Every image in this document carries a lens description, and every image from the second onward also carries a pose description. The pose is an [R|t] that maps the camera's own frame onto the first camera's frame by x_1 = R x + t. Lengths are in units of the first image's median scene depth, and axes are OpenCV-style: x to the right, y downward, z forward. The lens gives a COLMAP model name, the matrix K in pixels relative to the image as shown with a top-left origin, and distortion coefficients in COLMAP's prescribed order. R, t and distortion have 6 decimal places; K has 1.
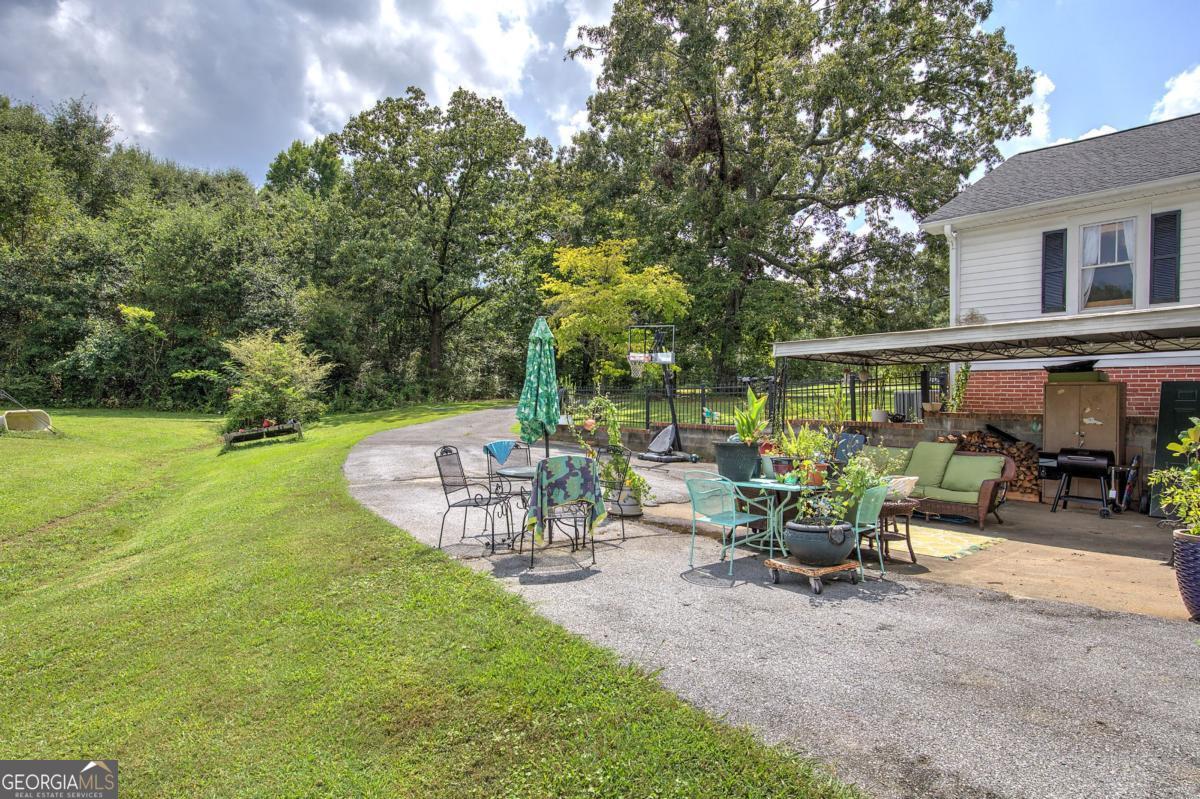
lens RADIAL K [[661.2, 0, 597.8], [0, 661.2, 400.9], [0, 0, 1]] dist [0.008051, 0.001174]
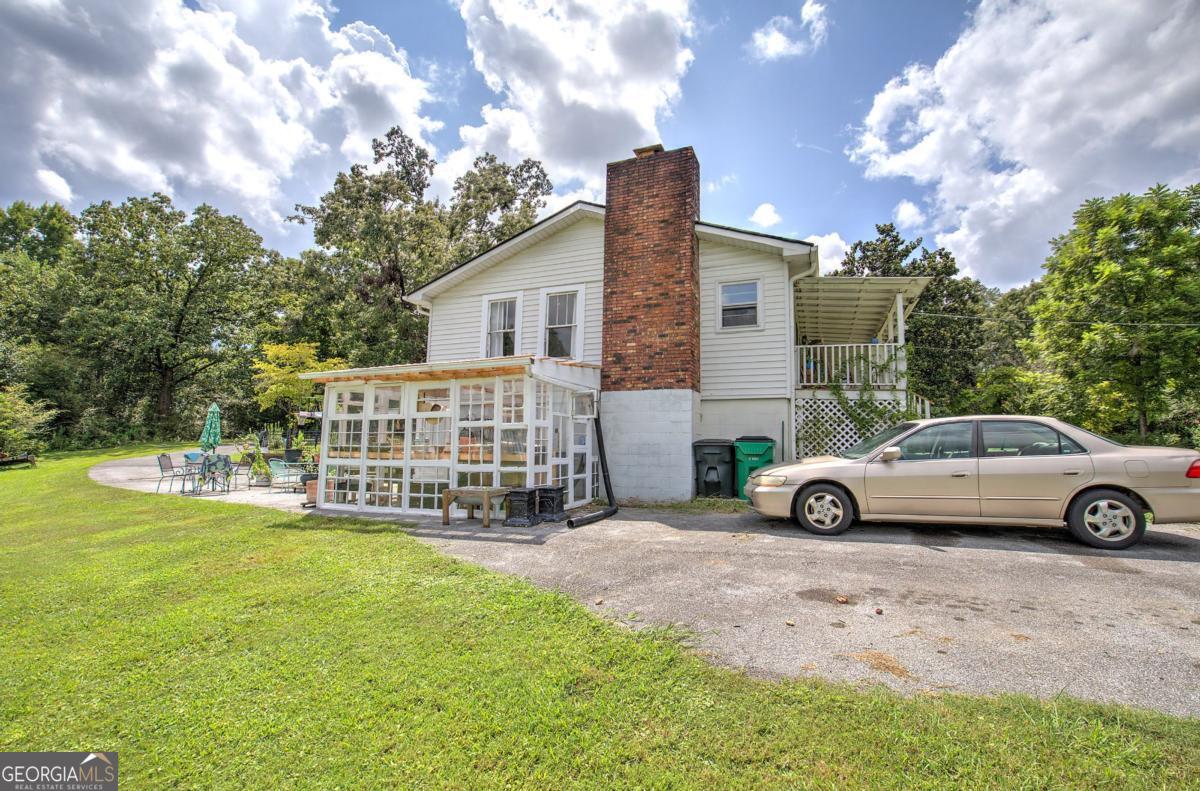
lens RADIAL K [[508.3, 0, 609.2], [0, 508.3, 389.7], [0, 0, 1]] dist [-0.003711, -0.000783]
pose [[0.887222, 0.040168, 0.459592, 0.061864], [0.006453, 0.995025, -0.099421, 0.005031], [-0.461299, 0.091174, 0.882548, -0.244400]]
